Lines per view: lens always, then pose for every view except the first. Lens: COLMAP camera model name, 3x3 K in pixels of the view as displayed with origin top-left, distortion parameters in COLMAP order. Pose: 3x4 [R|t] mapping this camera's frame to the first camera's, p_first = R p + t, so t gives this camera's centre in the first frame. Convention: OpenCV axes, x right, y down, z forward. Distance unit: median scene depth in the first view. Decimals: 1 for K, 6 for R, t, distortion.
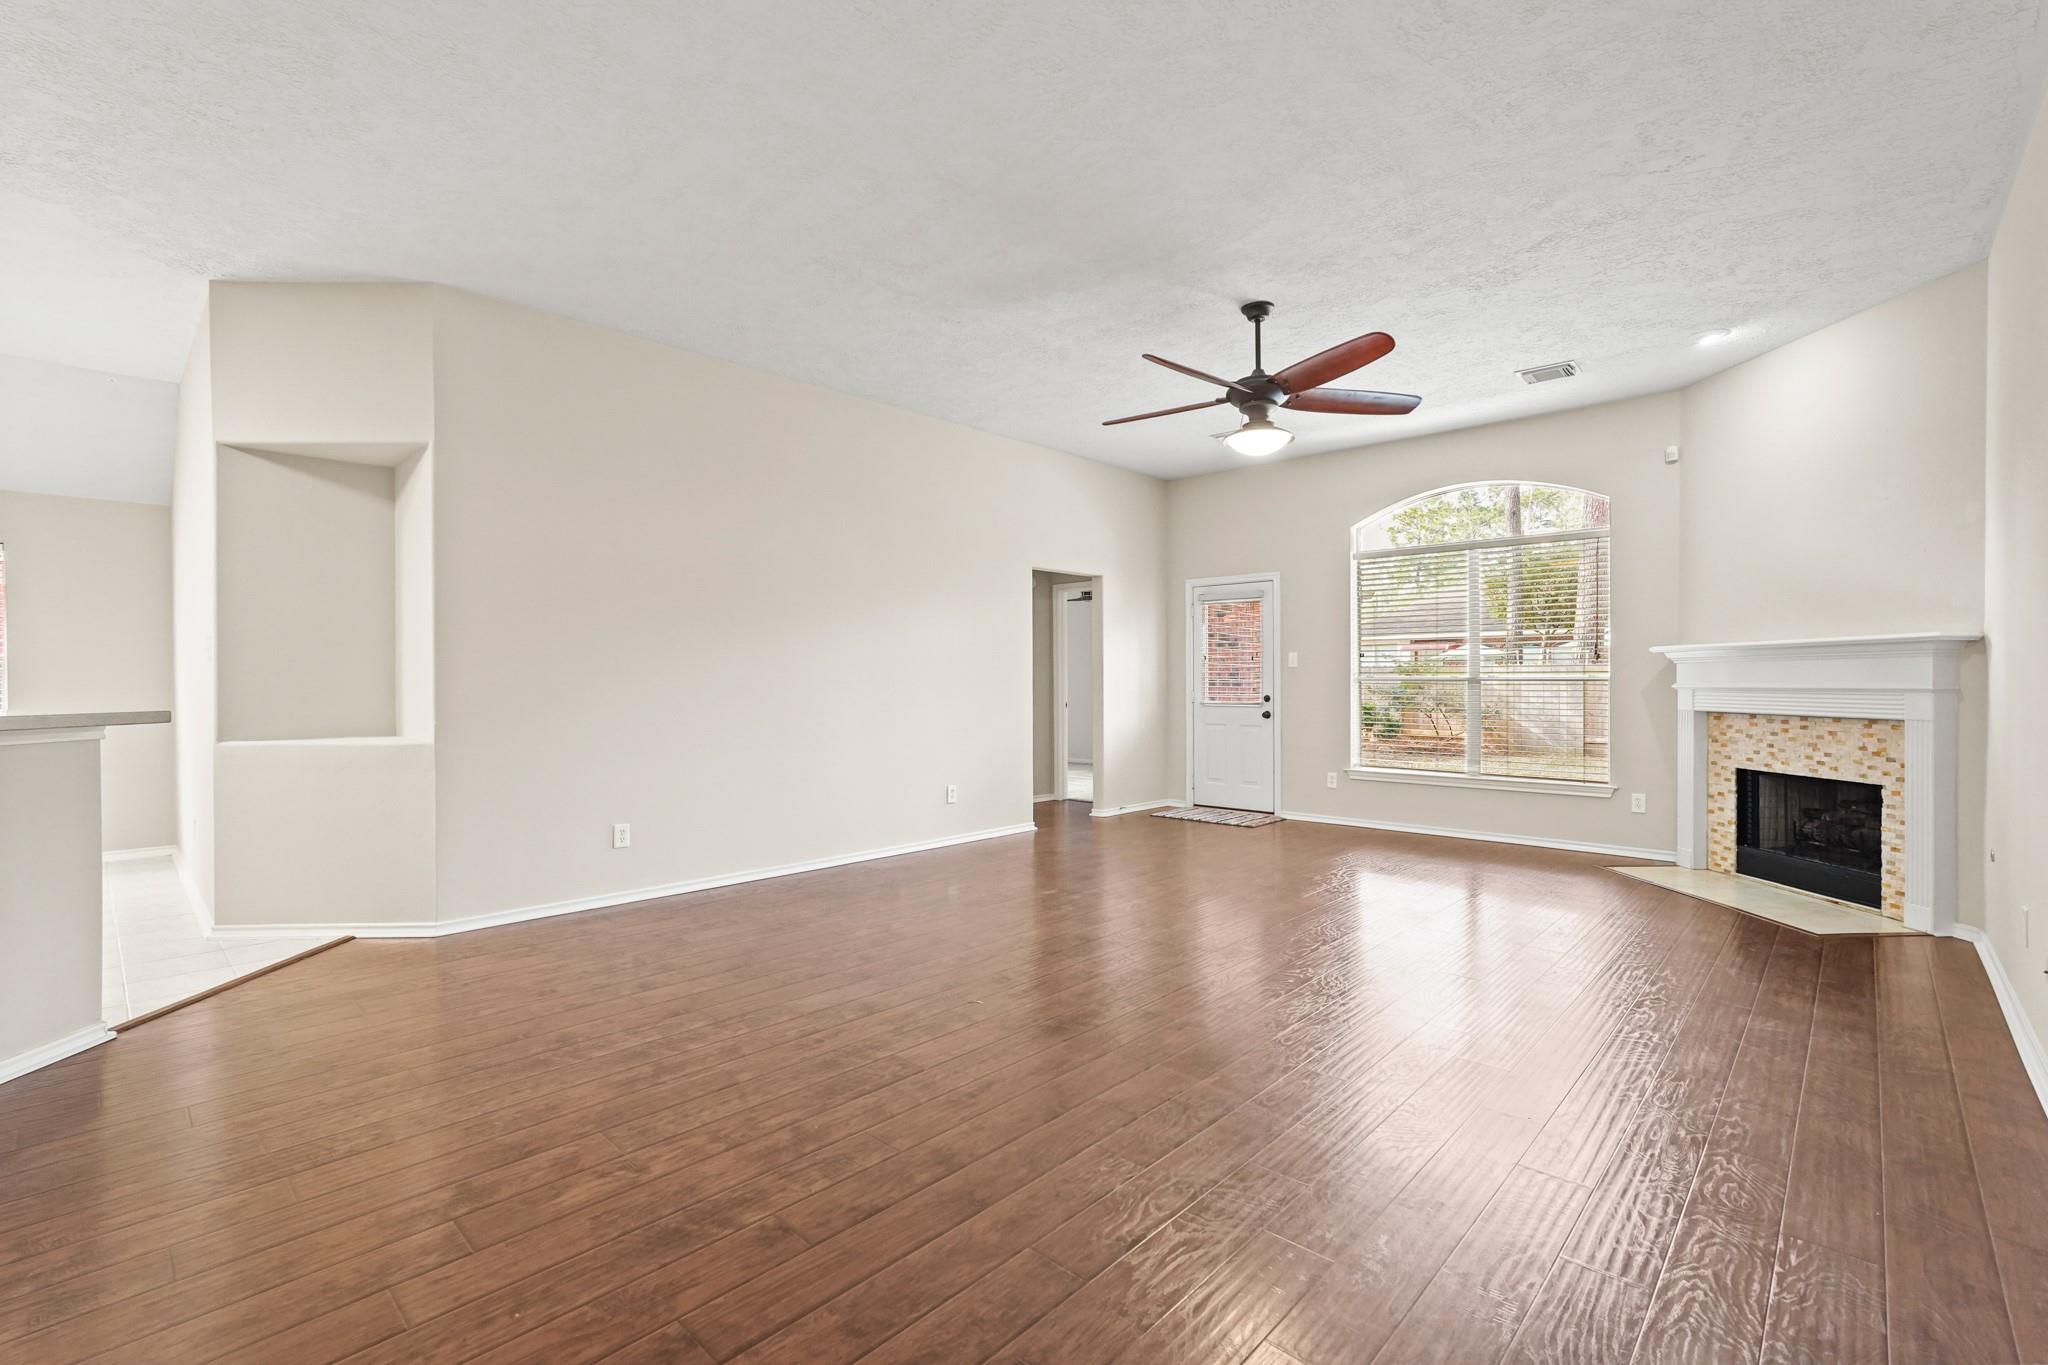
lens RADIAL K [[913.9, 0, 1010.6], [0, 913.9, 691.0], [0, 0, 1]] dist [-0.013874, 0.006146]
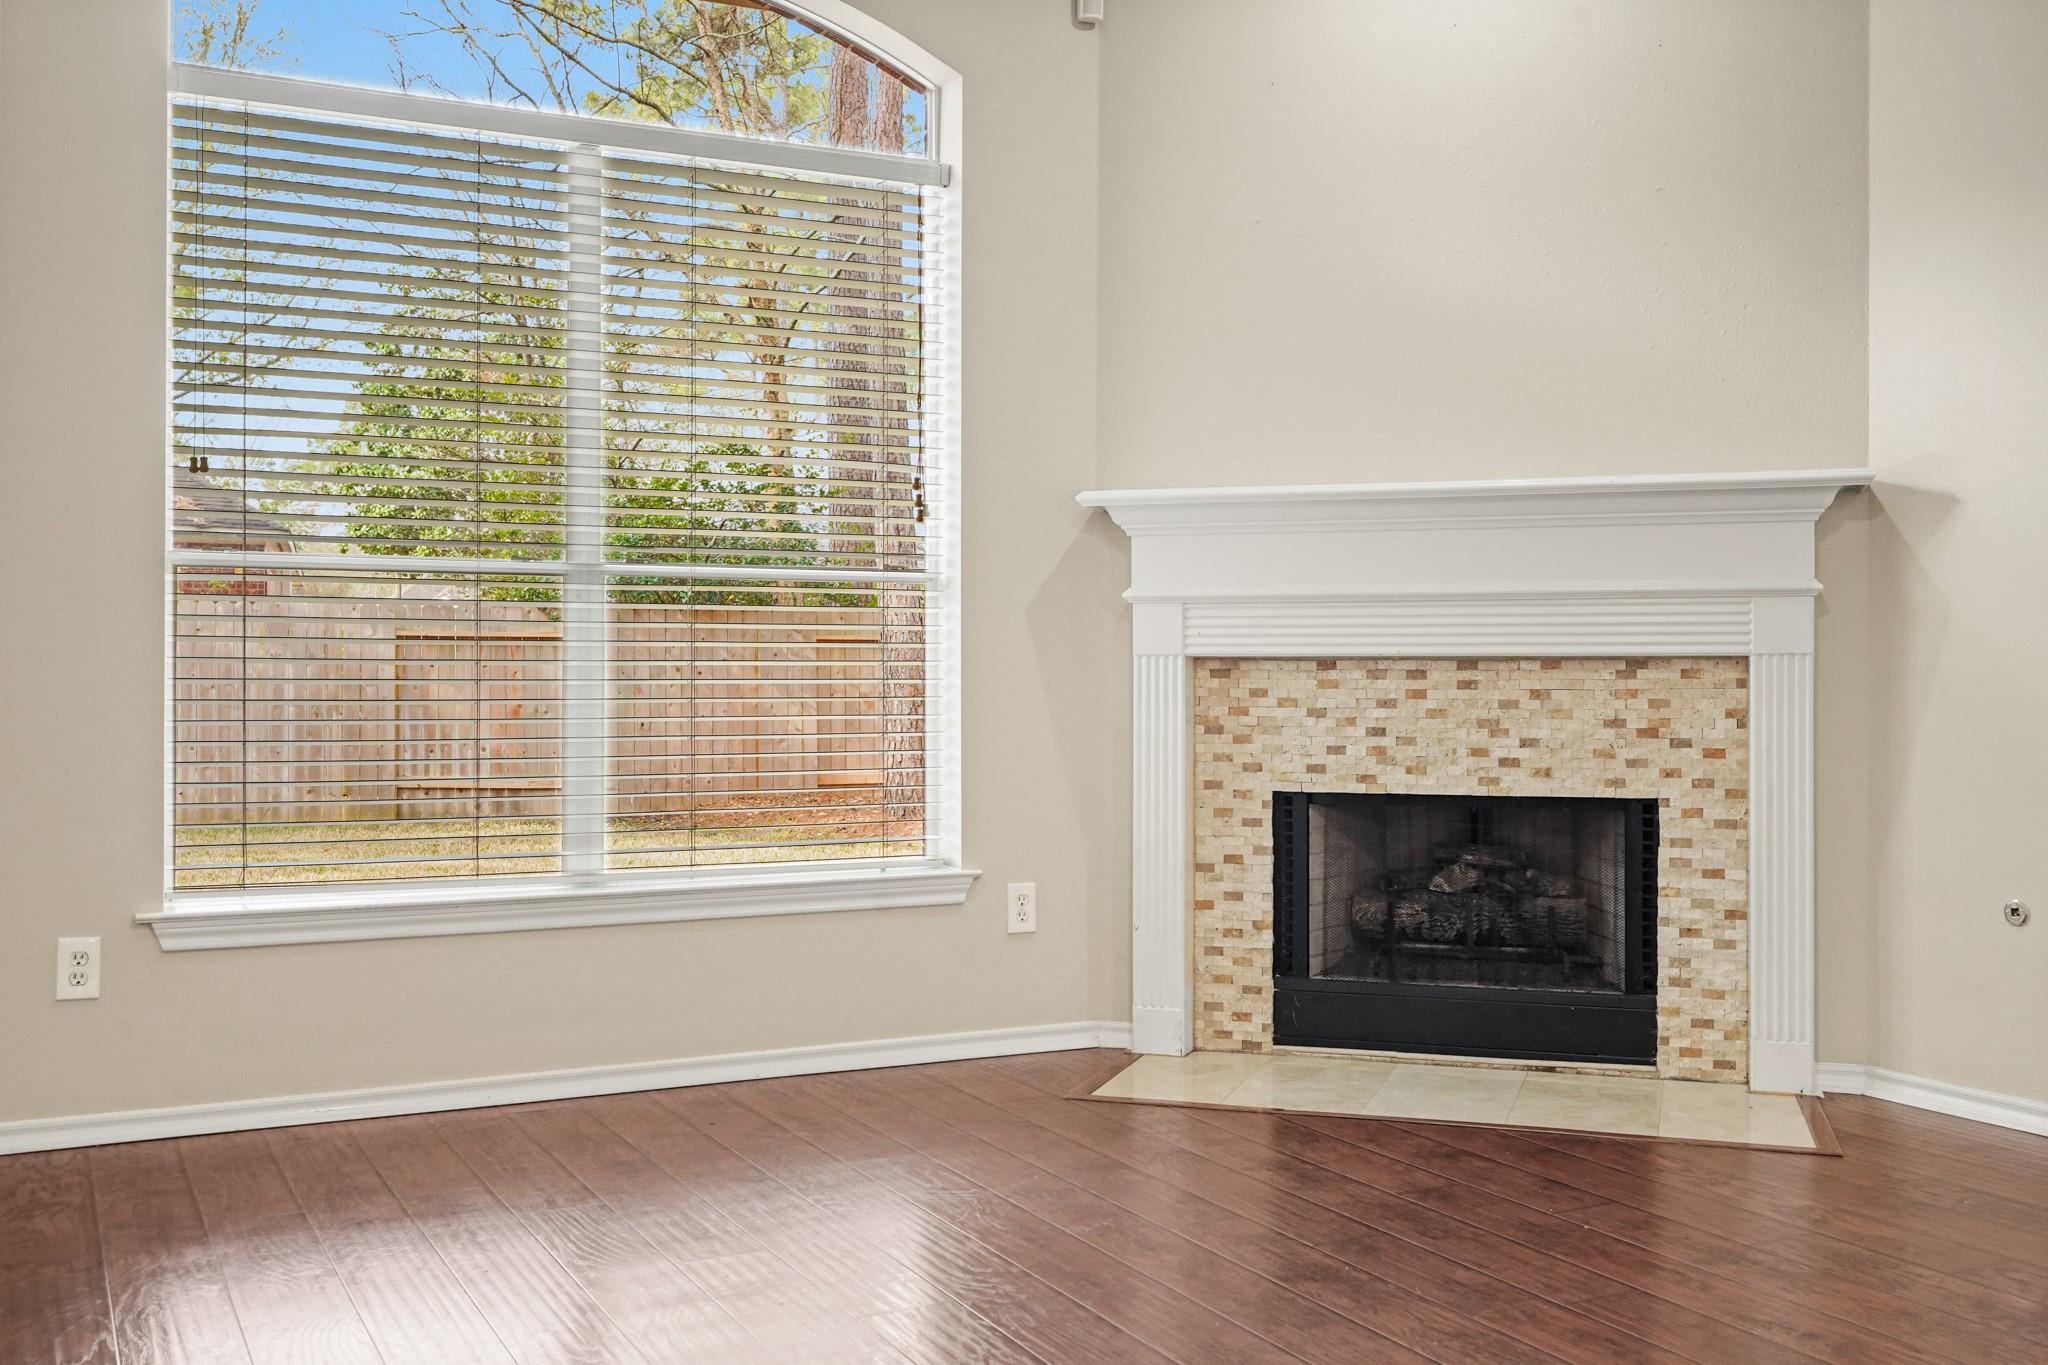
lens RADIAL K [[2069.5, 0, 1040.6], [0, 2069.5, 680.4], [0, 0, 1]] dist [-0.010692, 0.000000]
pose [[0.340006, -0.009686, 0.940373, -0.134634], [0.011881, 0.999911, 0.006003, 0.029915], [-0.940348, 0.009131, 0.340091, 0.855535]]
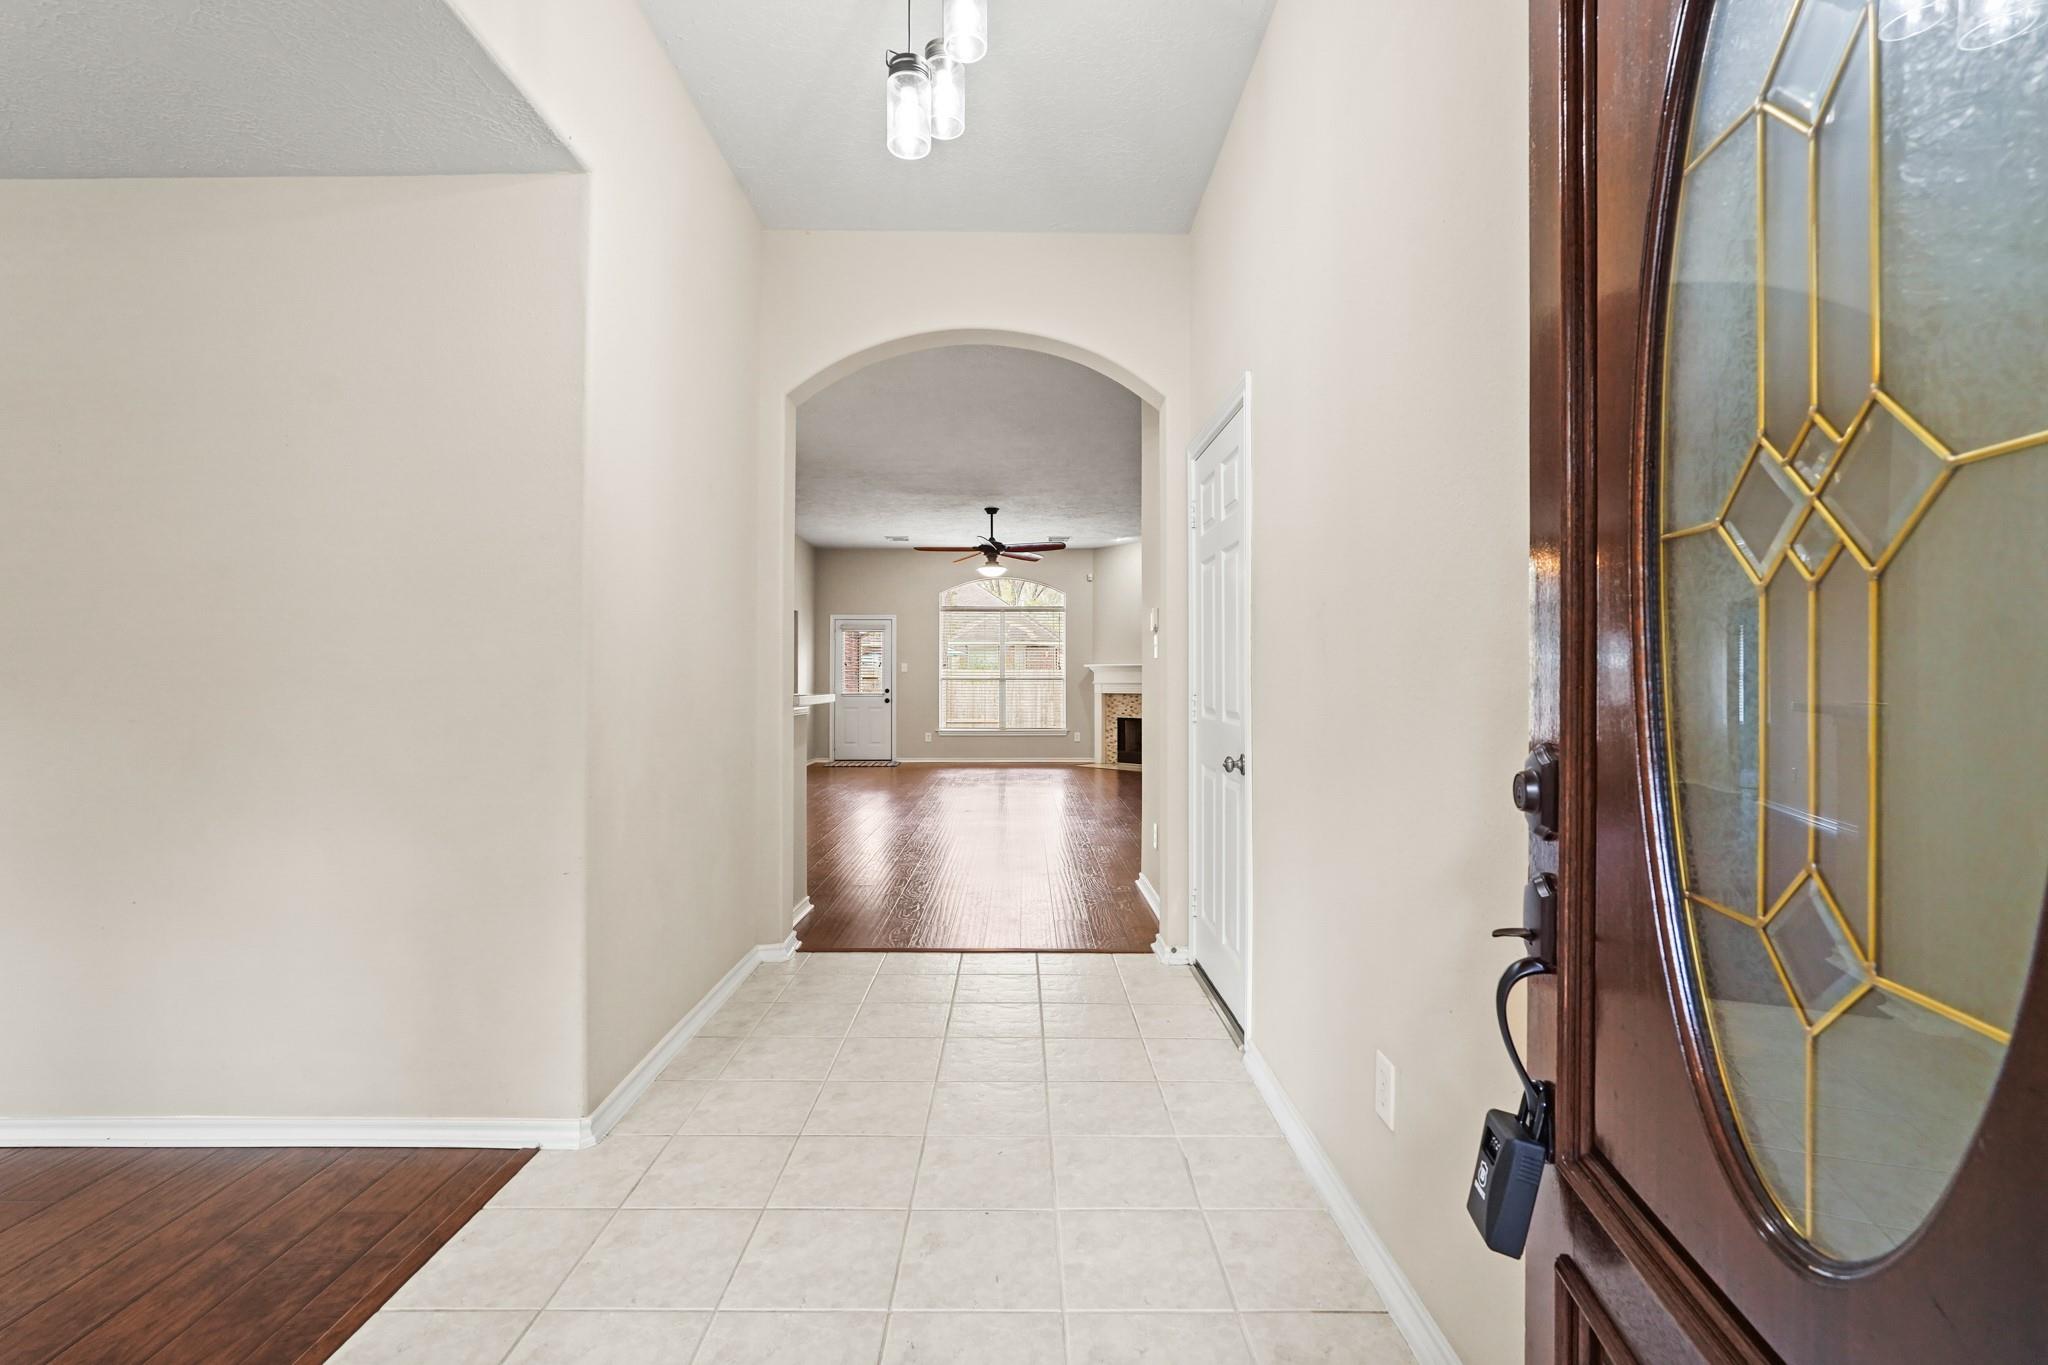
lens RADIAL K [[913.9, 0, 1027.6], [0, 913.9, 673.4], [0, 0, 1]] dist [-0.013874, 0.006146]
pose [[0.715986, 0.006165, 0.698088, -1.105734], [0.007027, 0.999847, -0.016037, 0.007531], [-0.698080, 0.016387, 0.715833, -0.572558]]
